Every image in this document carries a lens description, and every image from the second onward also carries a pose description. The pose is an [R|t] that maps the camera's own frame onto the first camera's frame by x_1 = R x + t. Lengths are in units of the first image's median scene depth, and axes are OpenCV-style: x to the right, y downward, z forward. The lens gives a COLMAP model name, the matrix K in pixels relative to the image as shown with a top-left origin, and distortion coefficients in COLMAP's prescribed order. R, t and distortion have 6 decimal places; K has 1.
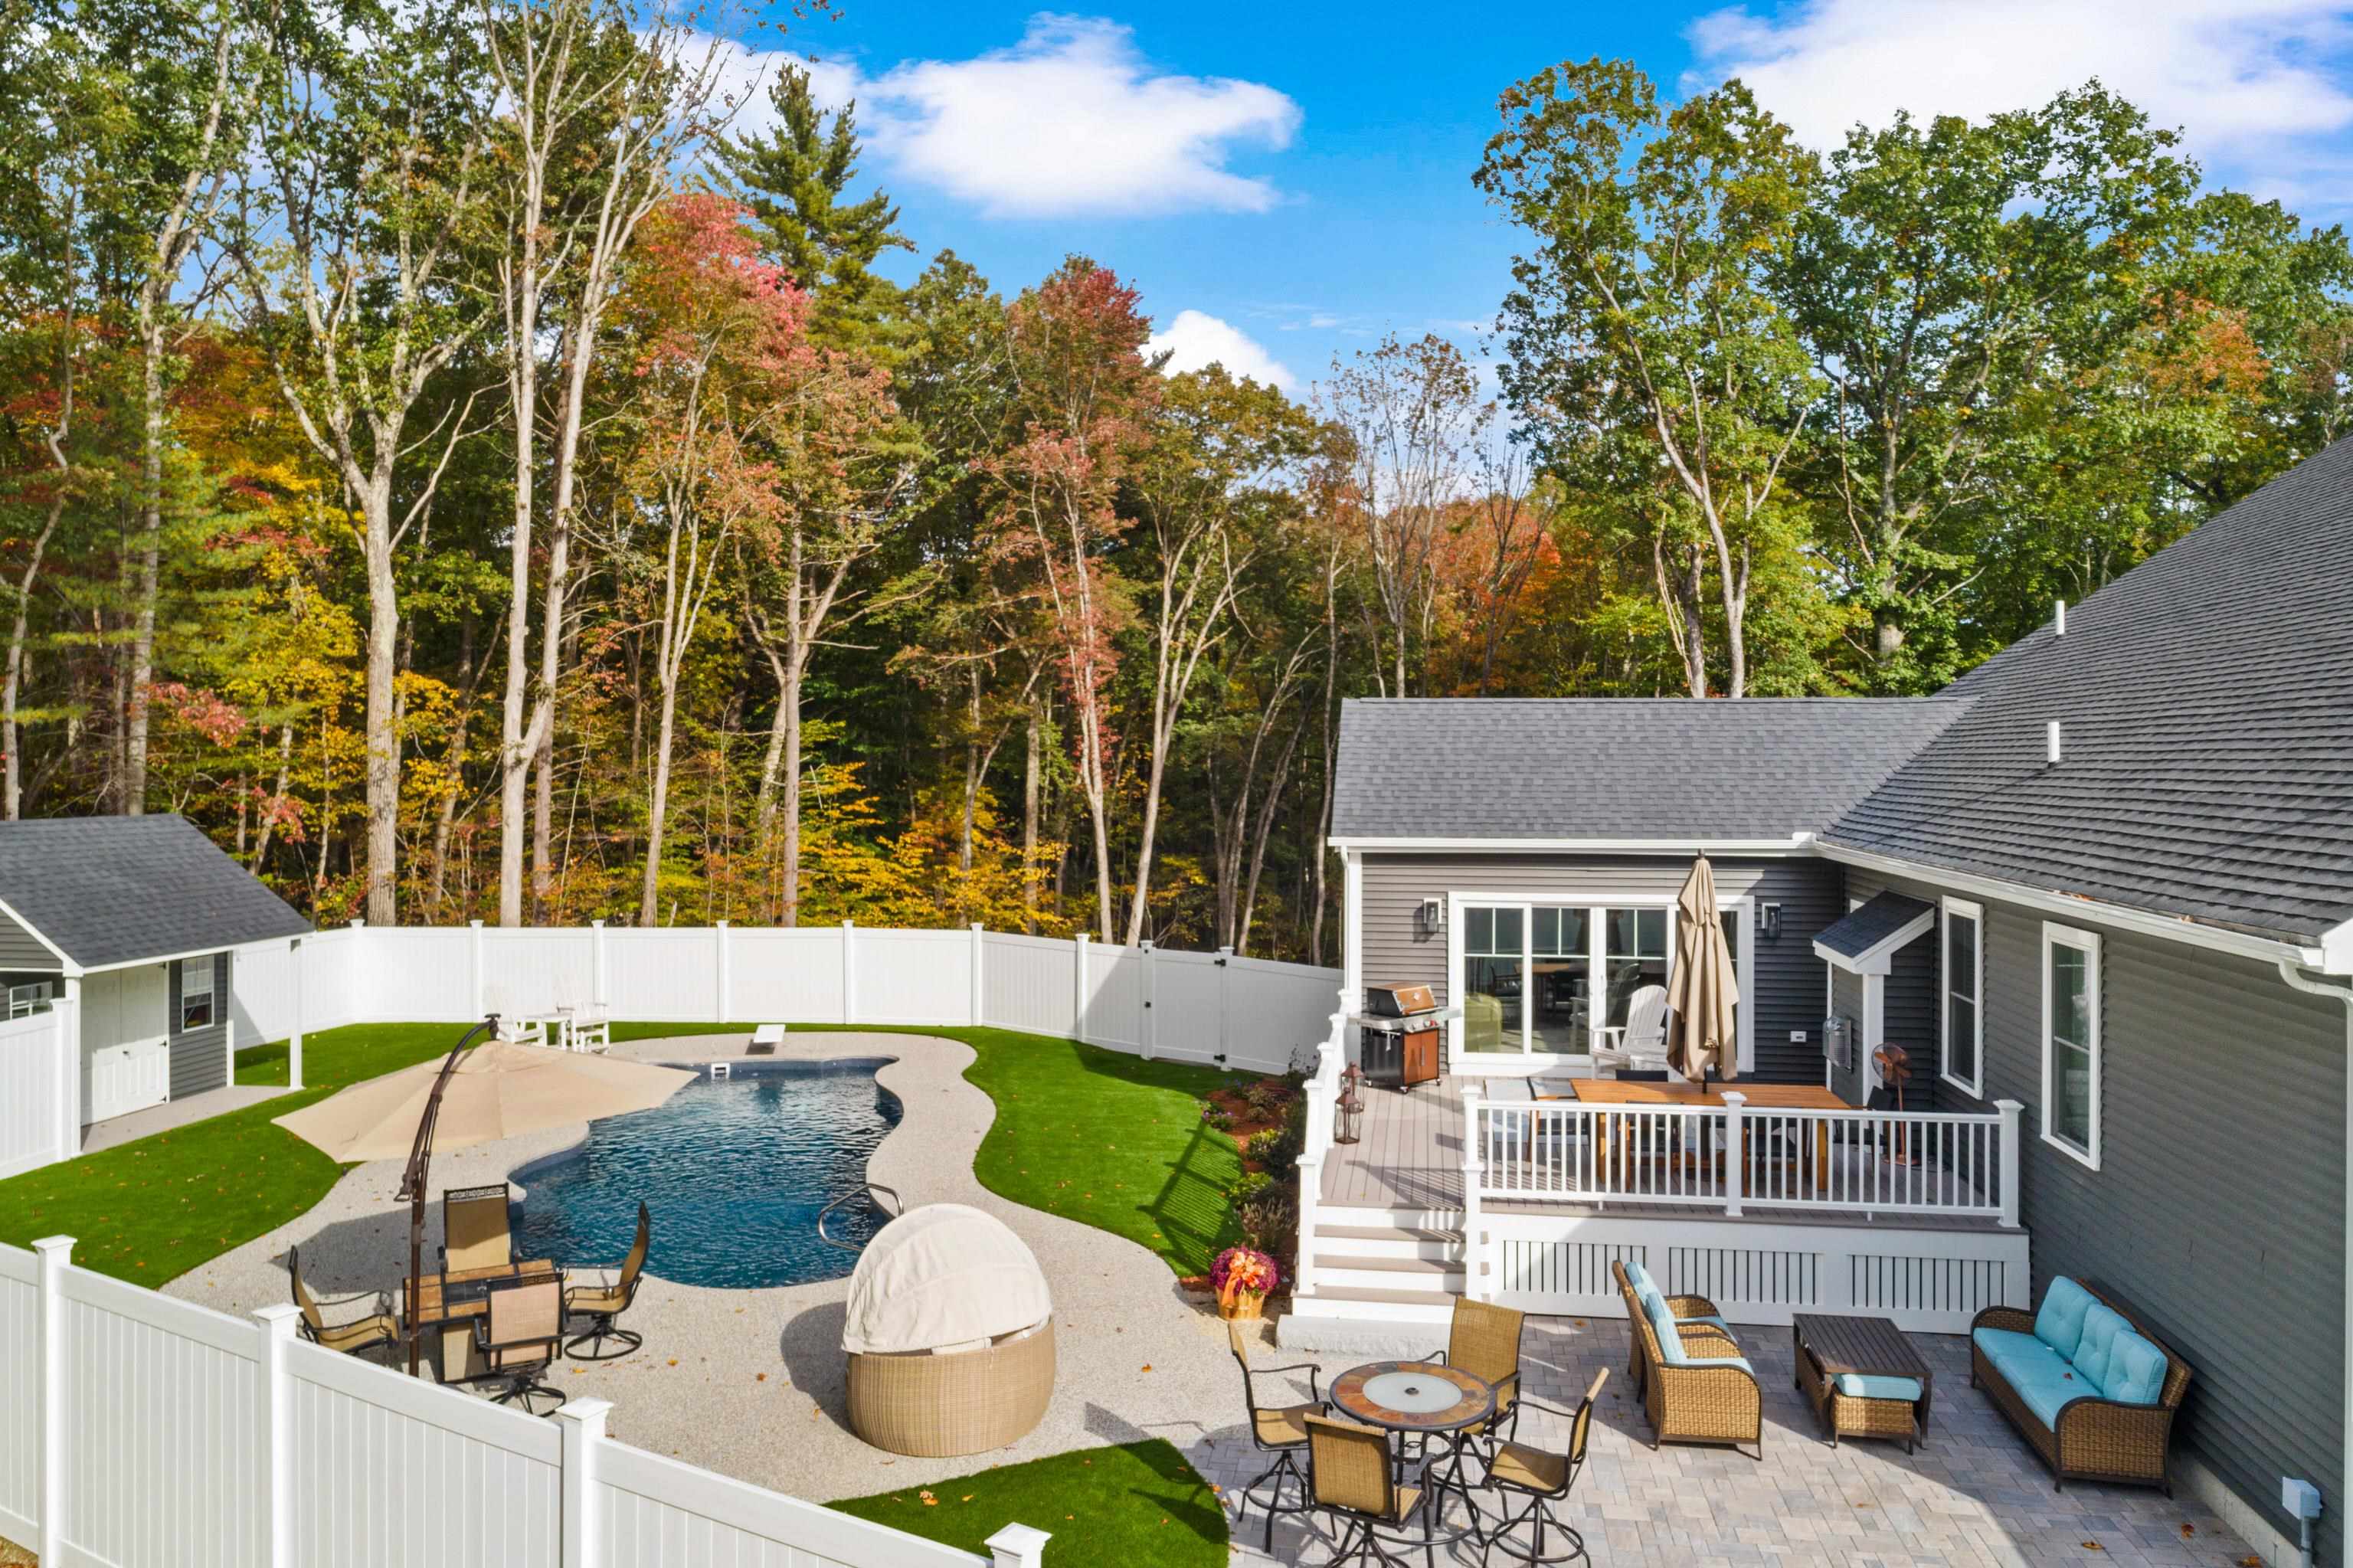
lens RADIAL K [[1612.6, 0, 1176.5], [0, 1612.6, 784.0], [0, 0, 1]] dist [-0.012448, -0.003009]
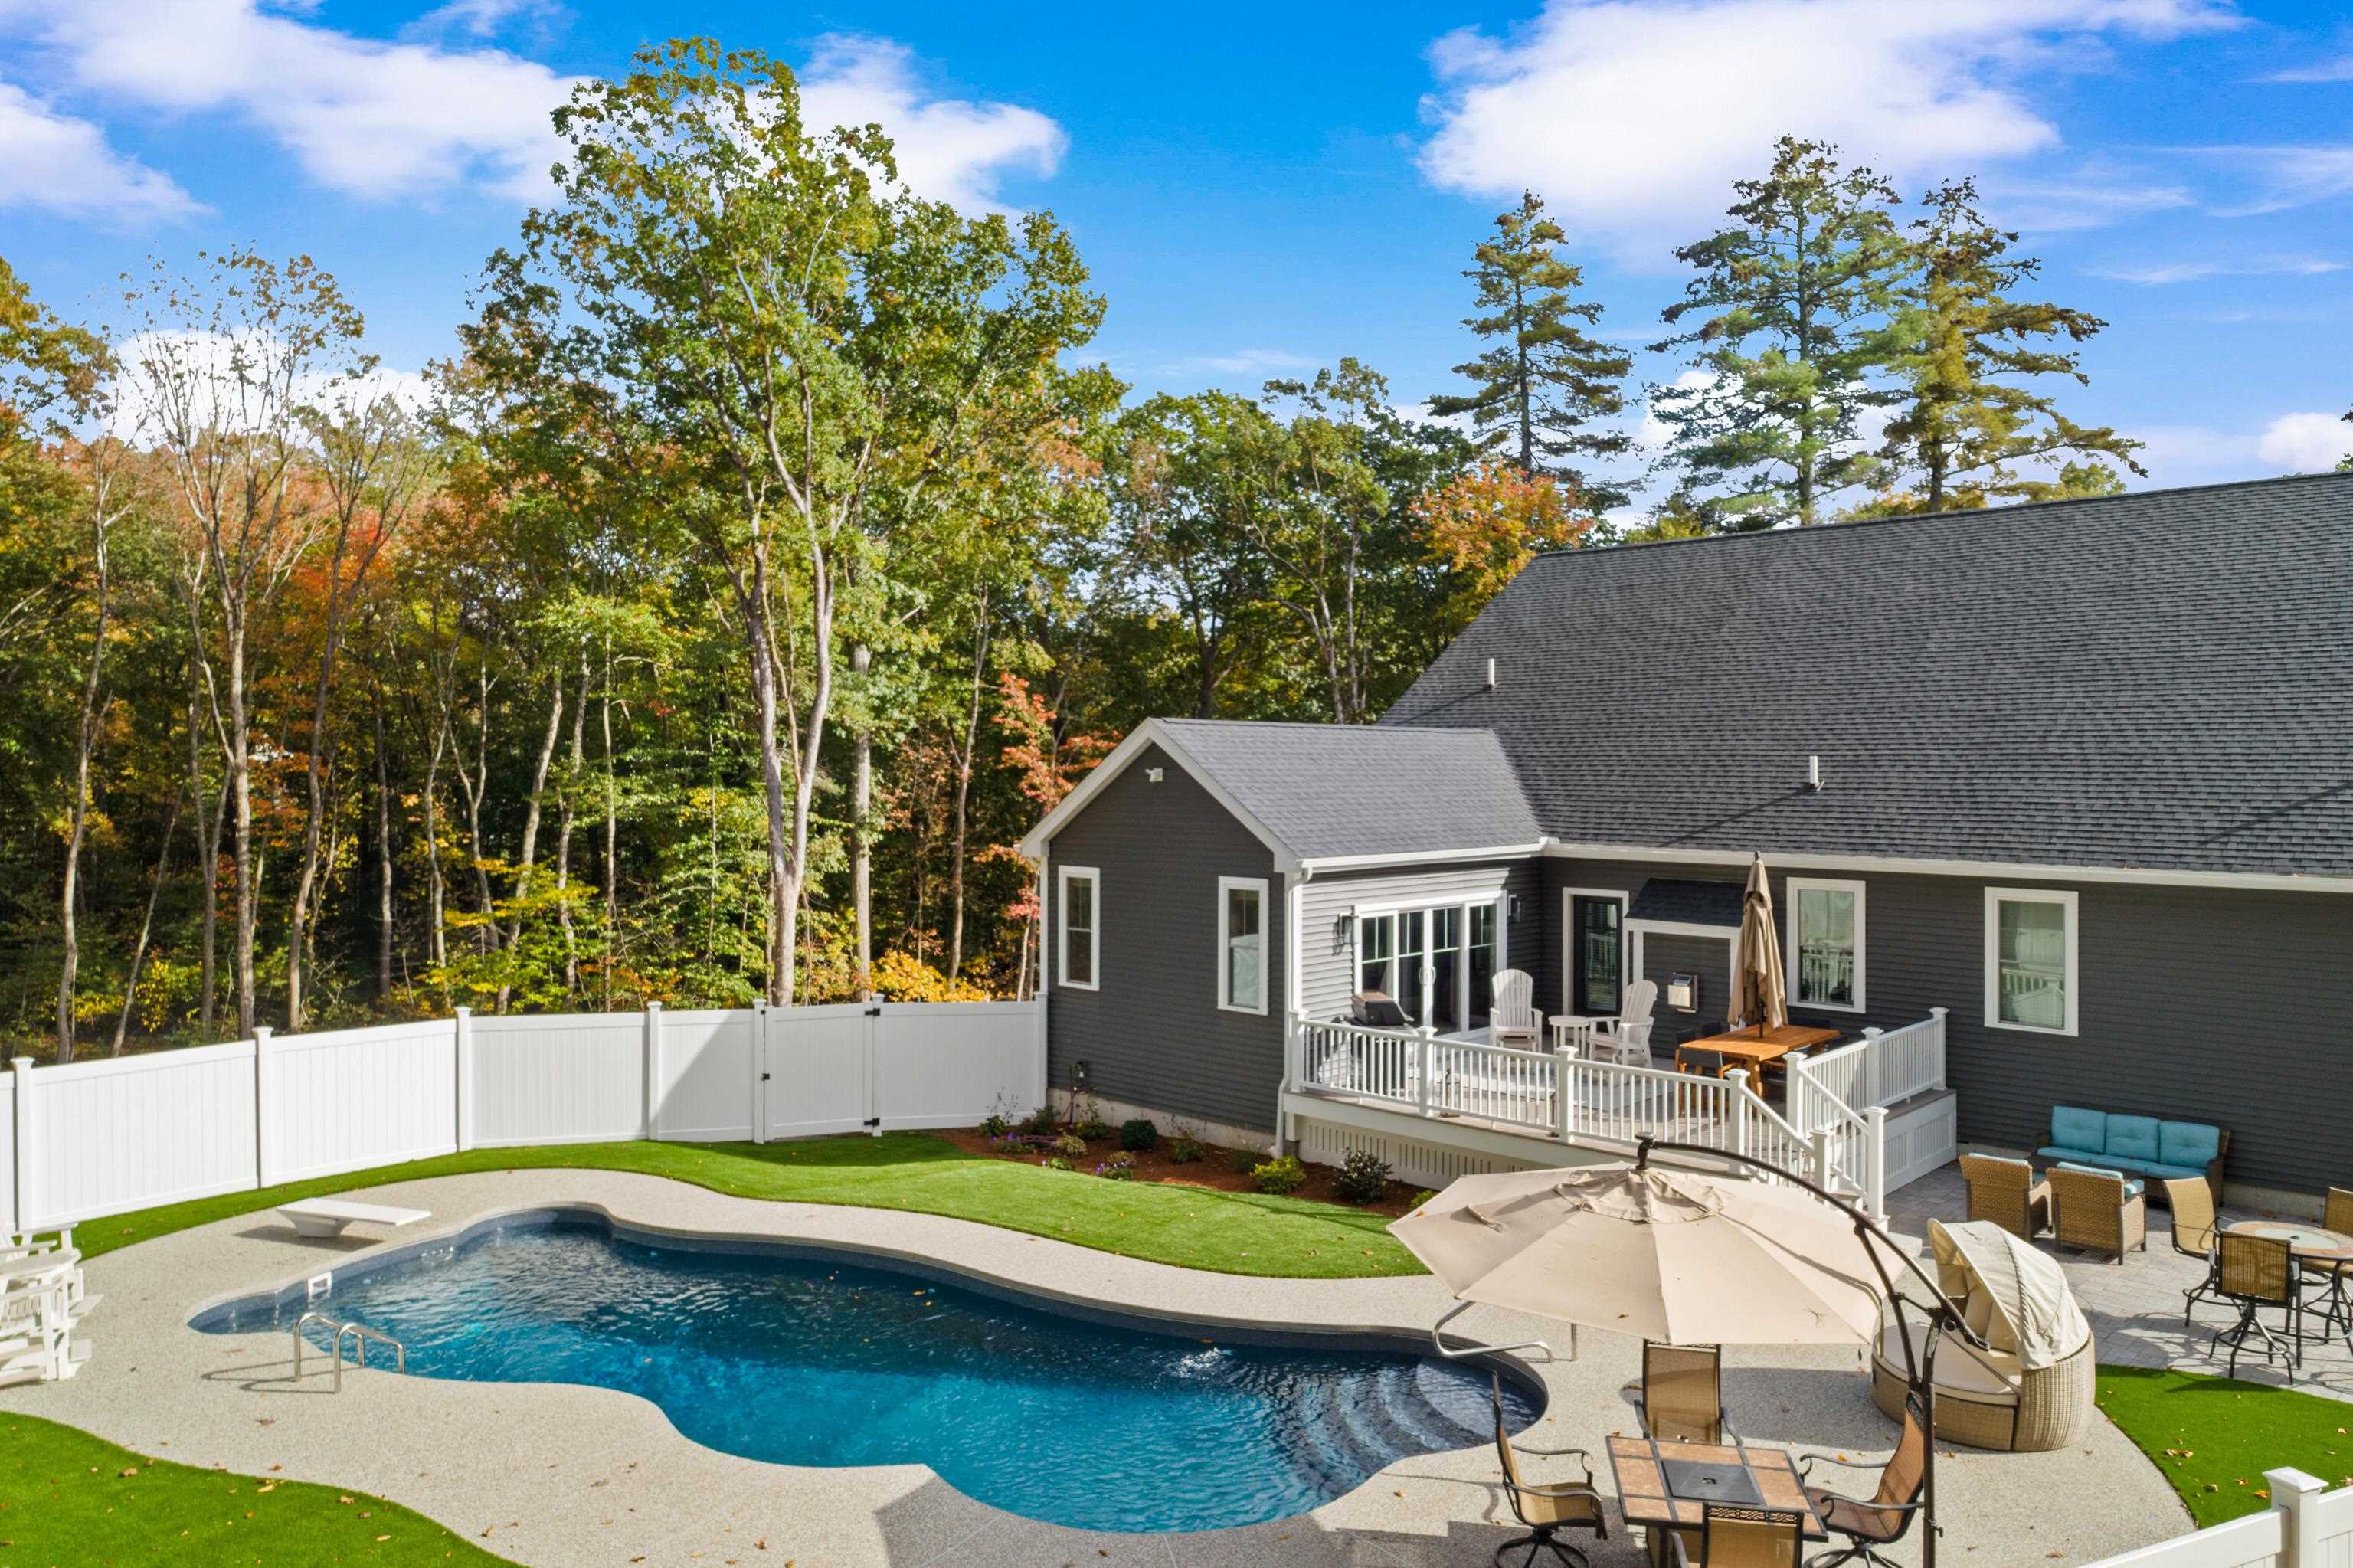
lens RADIAL K [[1591.0, 0, 1176.5], [0, 1591.0, 784.0], [0, 0, 1]] dist [0.009603, -0.001017]
pose [[0.573429, -0.007731, 0.819219, -0.765992], [0.009914, 0.999948, 0.002497, -0.017092], [-0.819195, 0.006690, 0.573476, 0.490633]]
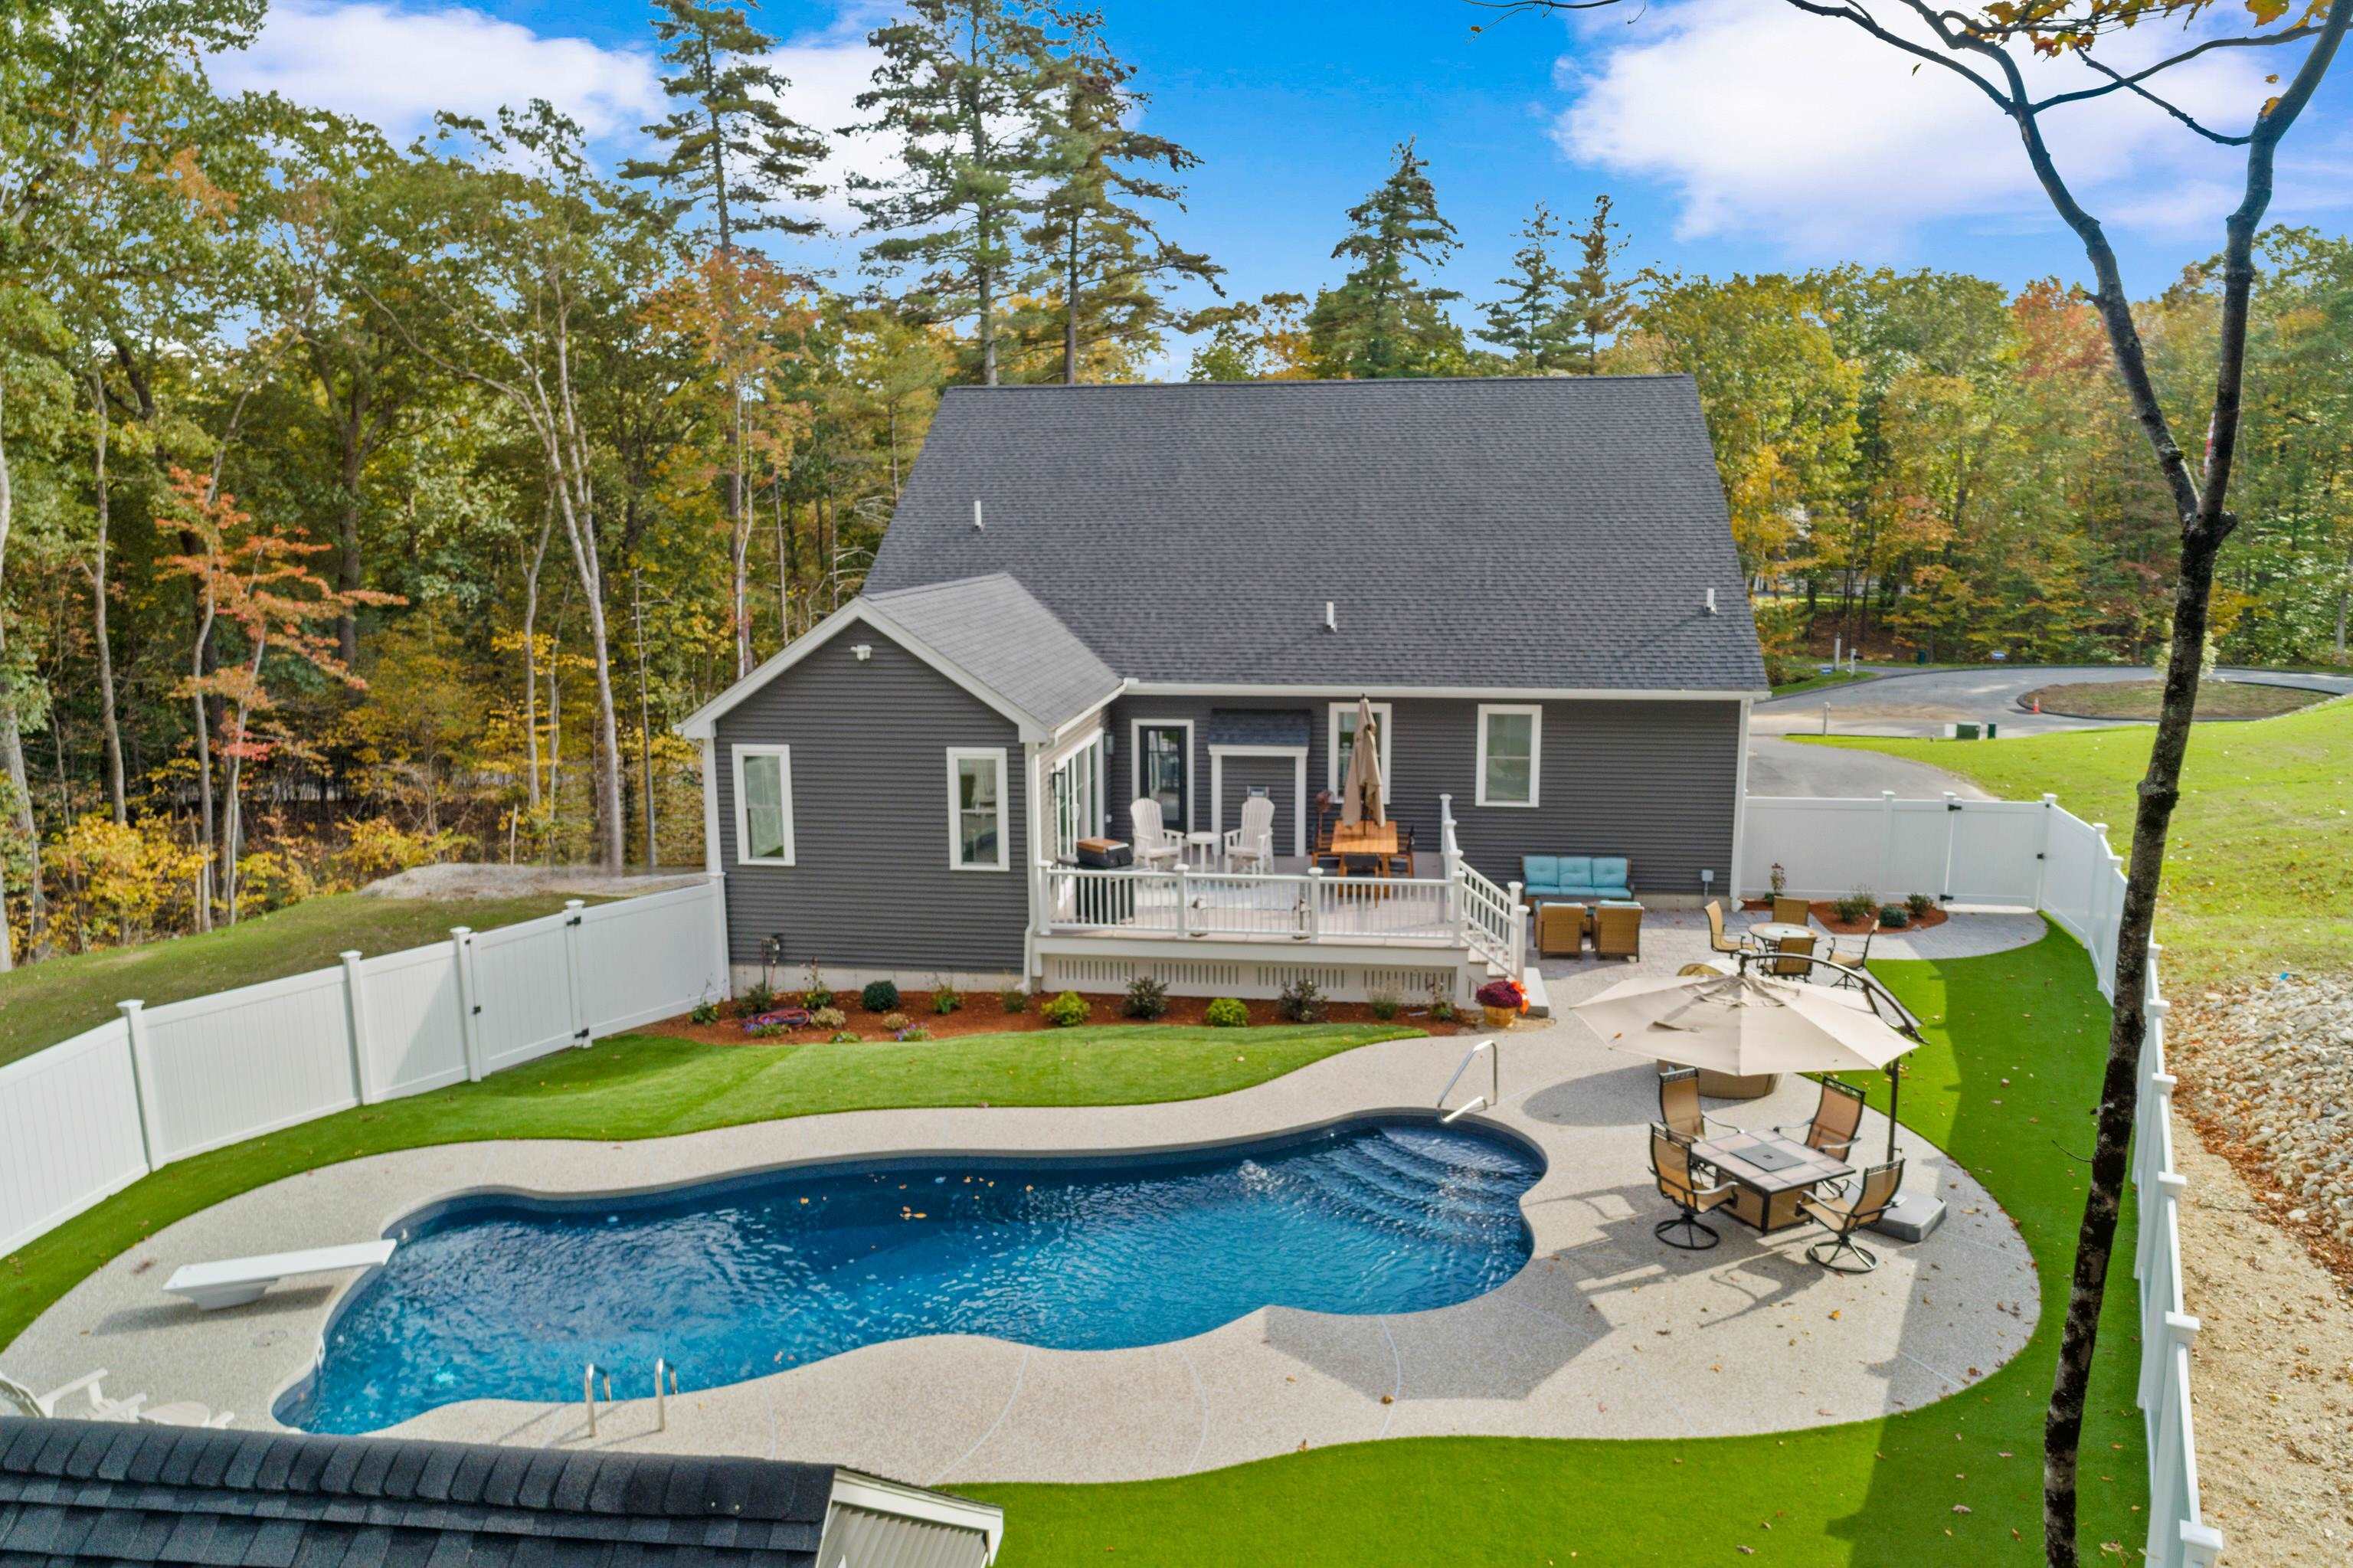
lens RADIAL K [[1587.9, 0, 1175.4], [0, 1587.9, 798.2], [0, 0, 1]] dist [0.000757, -0.005140]
pose [[-0.017709, -0.181100, 0.983305, -0.996711], [0.022081, 0.983149, 0.181469, -0.118099], [-0.999599, 0.024926, -0.013412, 0.929026]]
